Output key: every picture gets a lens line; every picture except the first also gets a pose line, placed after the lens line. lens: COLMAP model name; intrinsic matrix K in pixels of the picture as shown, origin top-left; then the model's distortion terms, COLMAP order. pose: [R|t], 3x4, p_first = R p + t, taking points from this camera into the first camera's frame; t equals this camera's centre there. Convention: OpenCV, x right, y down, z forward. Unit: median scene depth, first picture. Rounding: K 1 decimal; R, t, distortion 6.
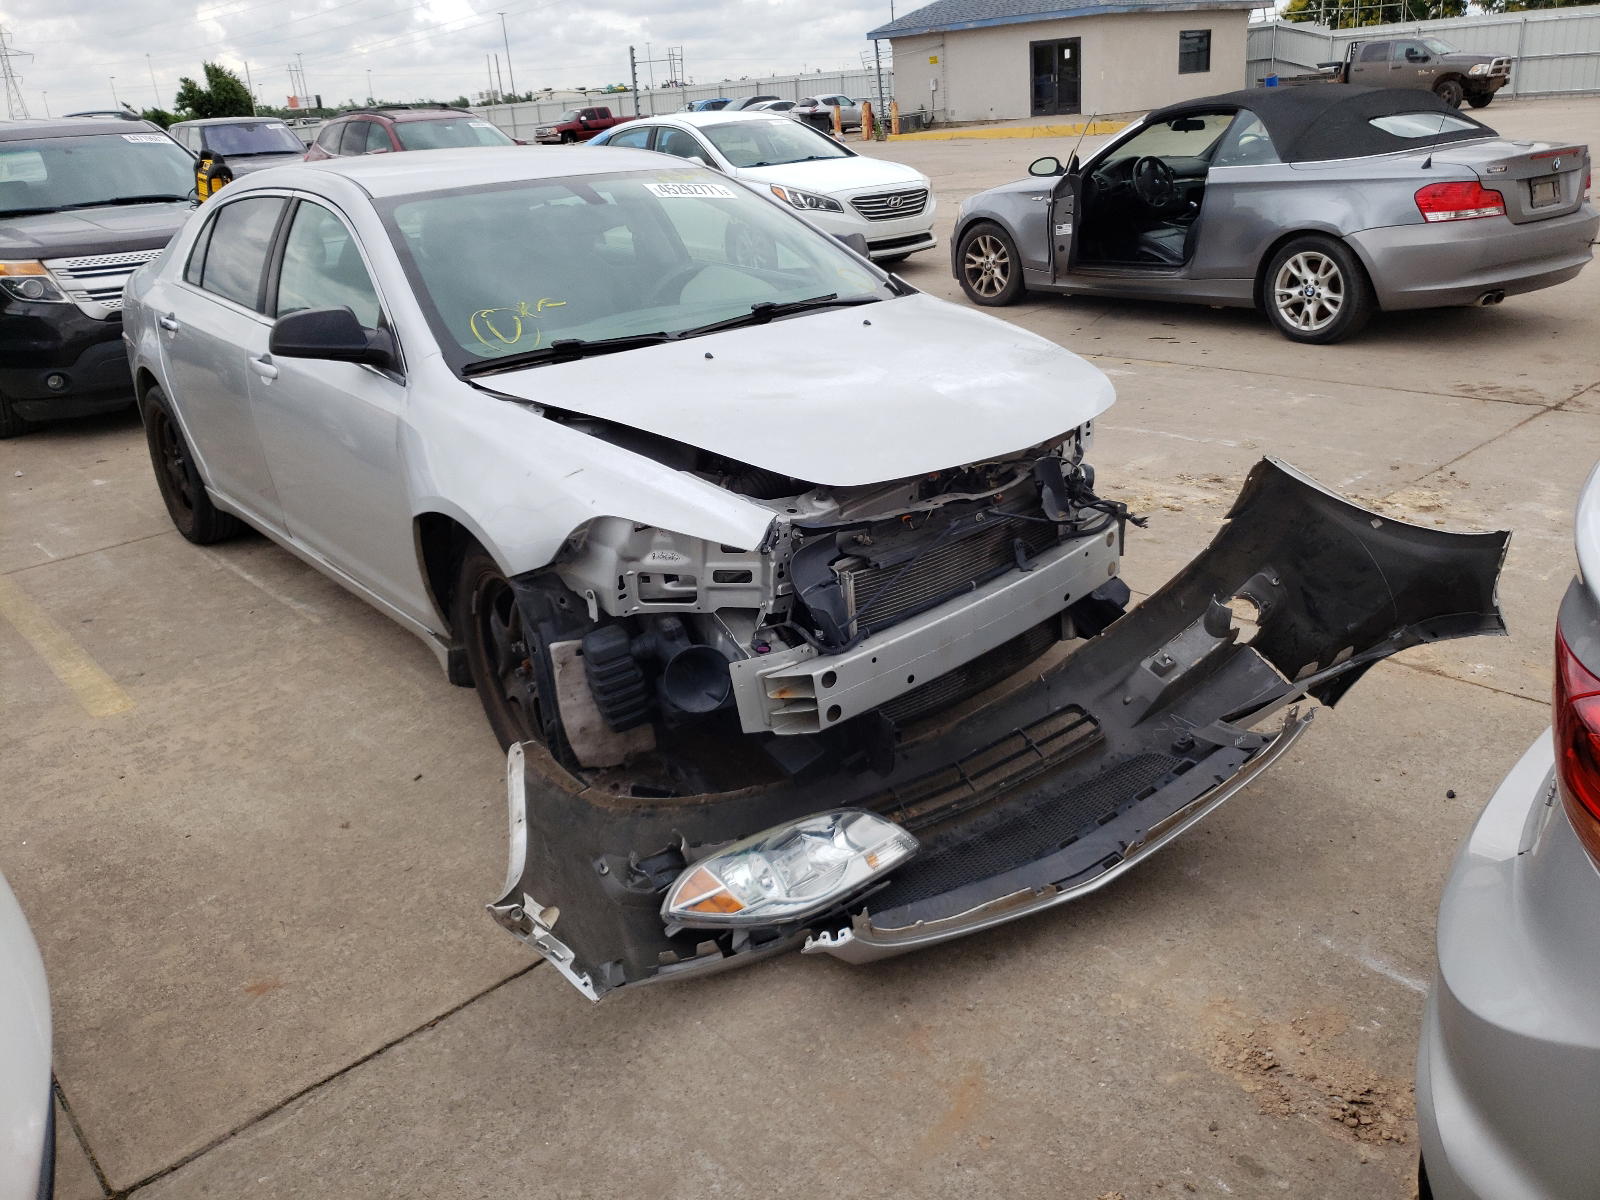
lens RADIAL K [[1250.4, 0, 794.9], [0, 1250.4, 583.5], [0, 0, 1]] dist [0.016752, -0.018584]
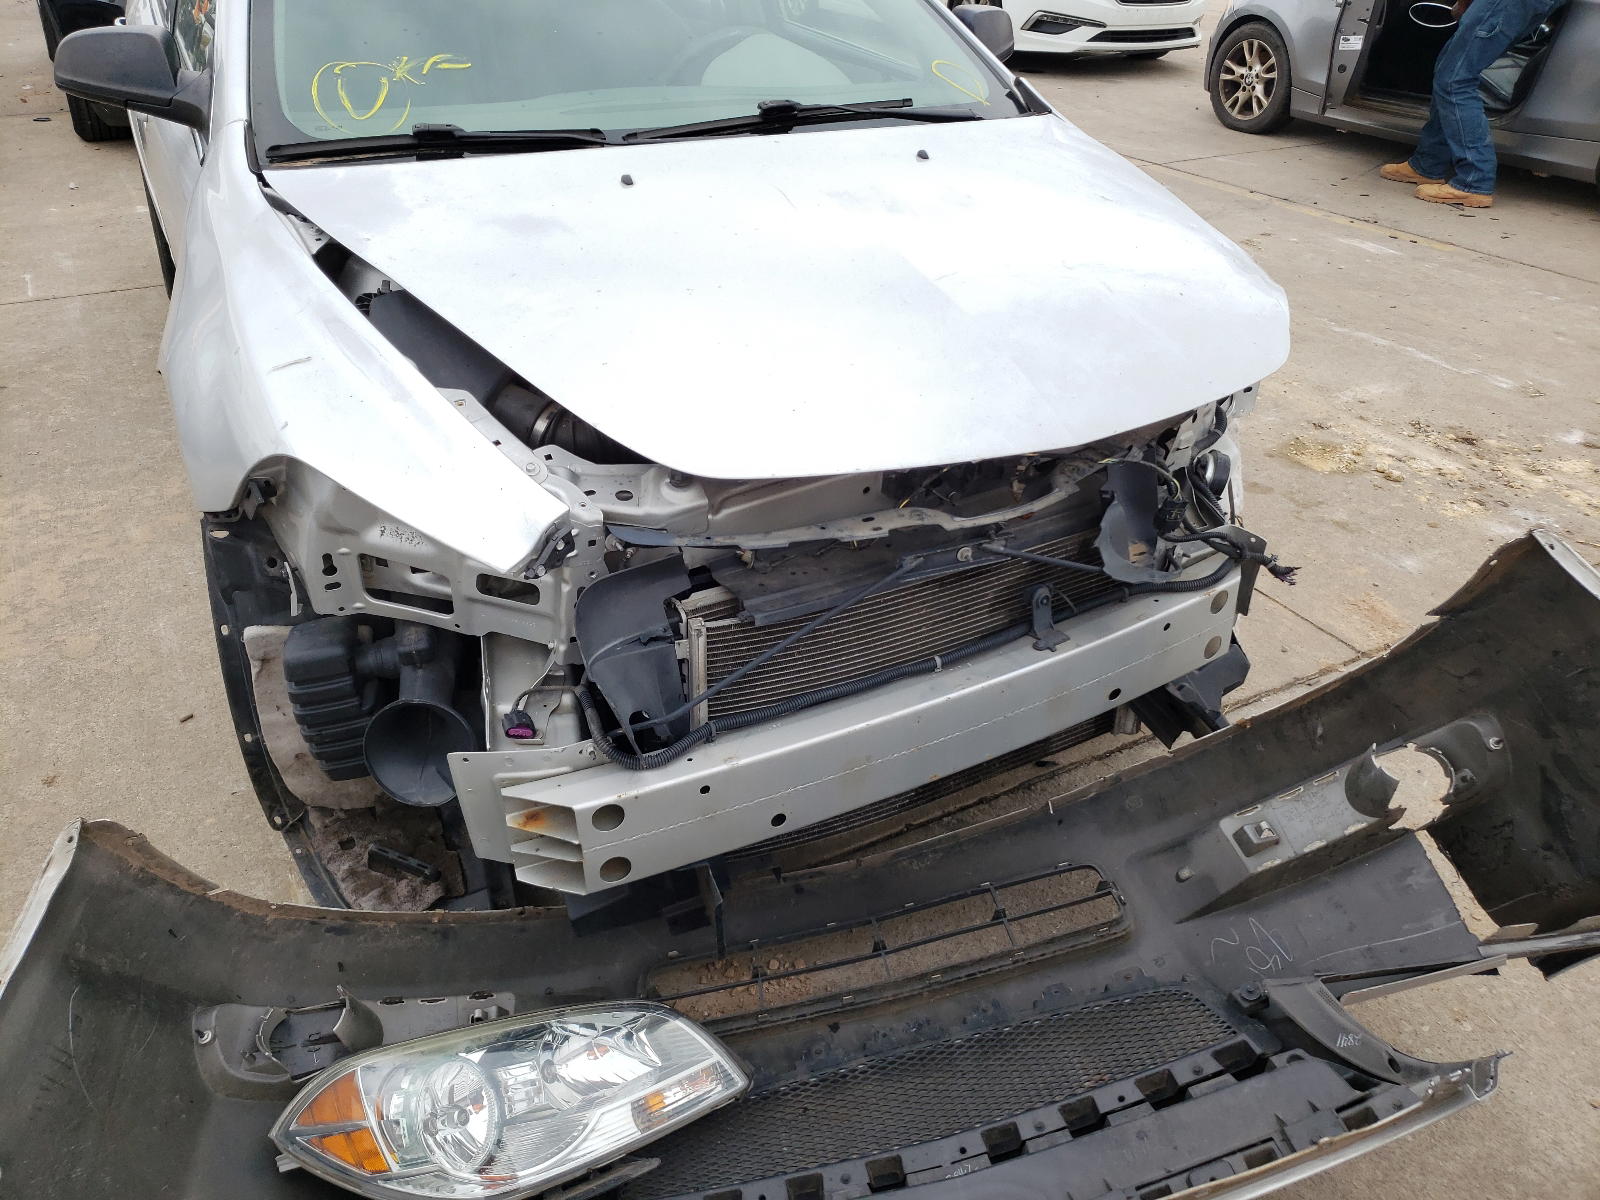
lens RADIAL K [[1251.8, 0, 780.2], [0, 1251.8, 576.2], [0, 0, 1]] dist [-0.032951, 0.054877]
pose [[0.970323, 0.187338, -0.152897, 0.144671], [-0.159978, 0.971477, 0.175042, -0.119994], [0.181328, -0.145387, 0.972616, 0.411405]]
